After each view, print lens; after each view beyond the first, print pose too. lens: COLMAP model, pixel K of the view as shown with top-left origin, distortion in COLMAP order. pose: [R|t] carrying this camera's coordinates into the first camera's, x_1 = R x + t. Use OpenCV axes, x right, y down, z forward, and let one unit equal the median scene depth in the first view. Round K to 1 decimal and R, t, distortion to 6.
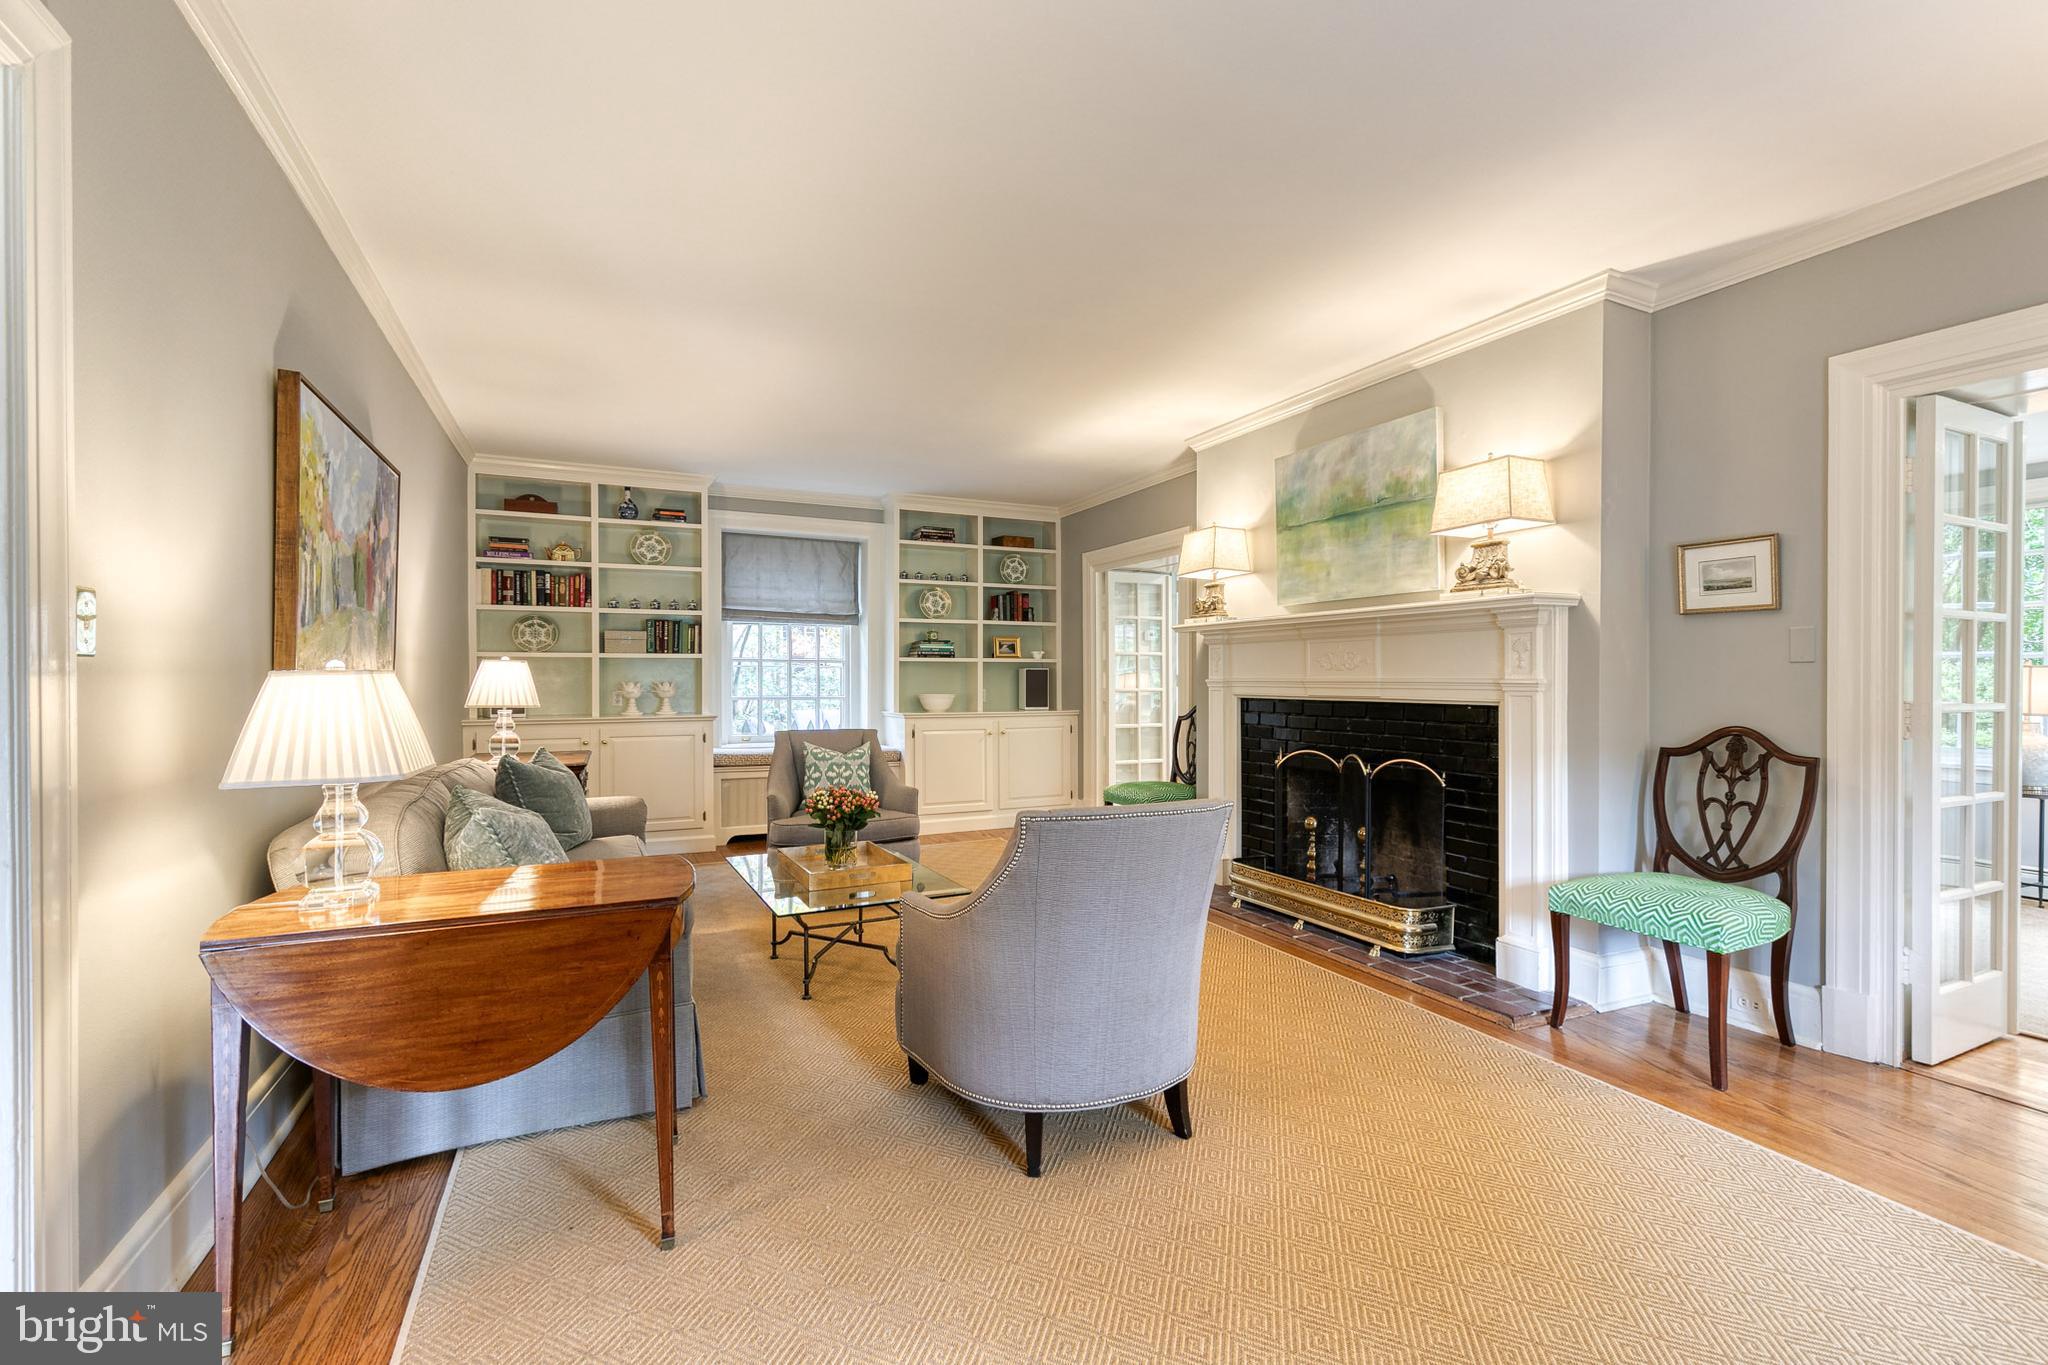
lens RADIAL K [[915.0, 0, 1023.6], [0, 915.0, 681.1], [0, 0, 1]] dist [0.000680, 0.001034]
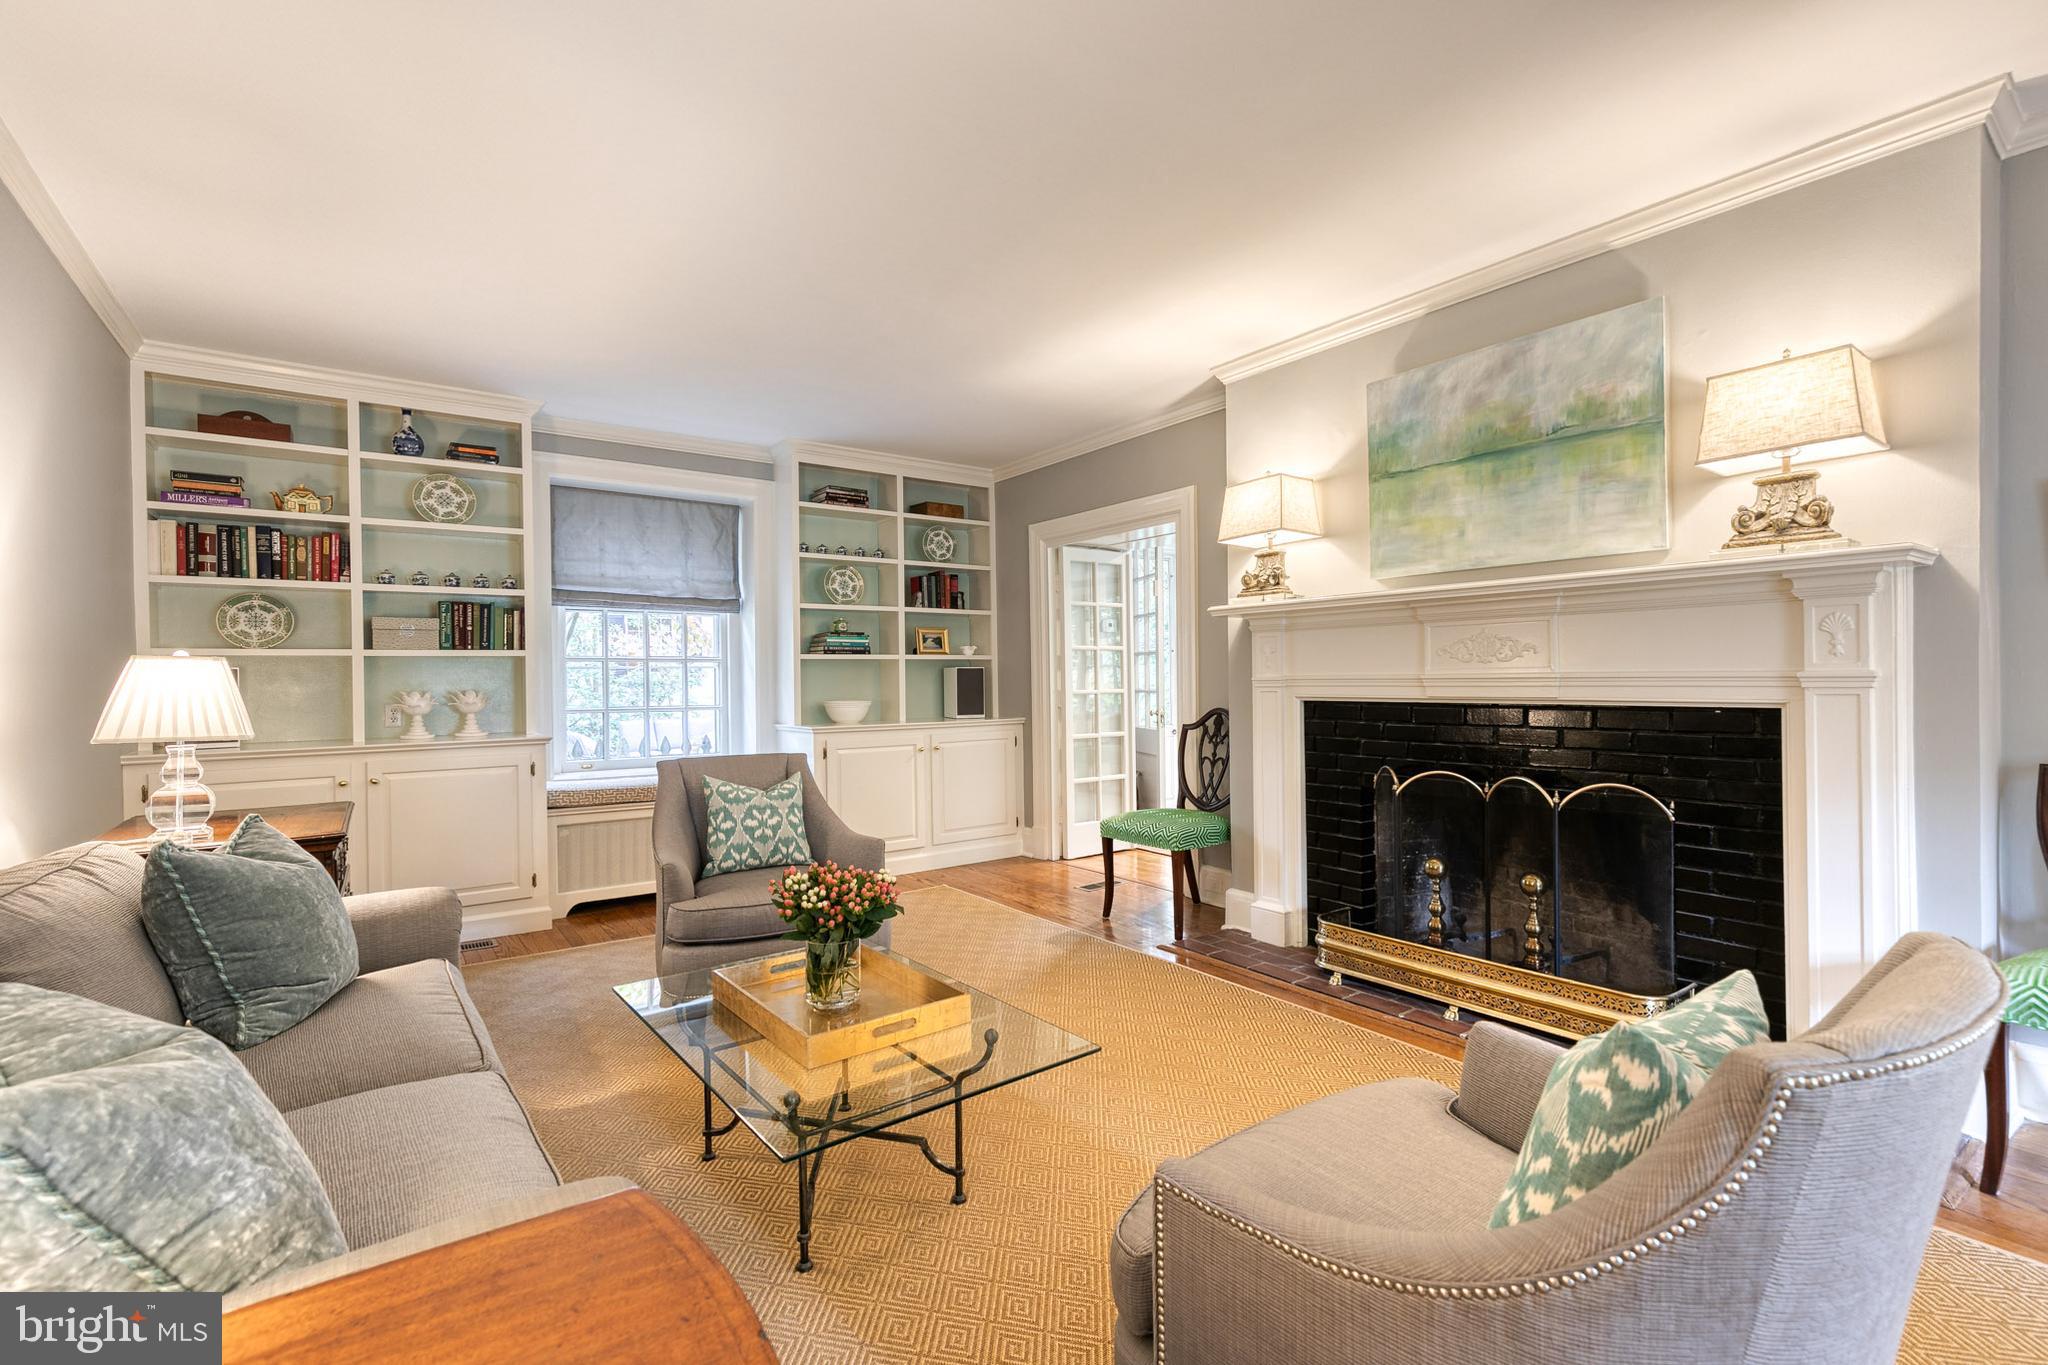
lens RADIAL K [[915.0, 0, 1025.4], [0, 915.0, 680.8], [0, 0, 1]] dist [0.000680, 0.001034]
pose [[0.980929, -0.011955, 0.193998, -0.139788], [0.012307, 0.999924, -0.000611, -0.001005], [-0.193976, 0.002986, 0.981002, 0.291520]]
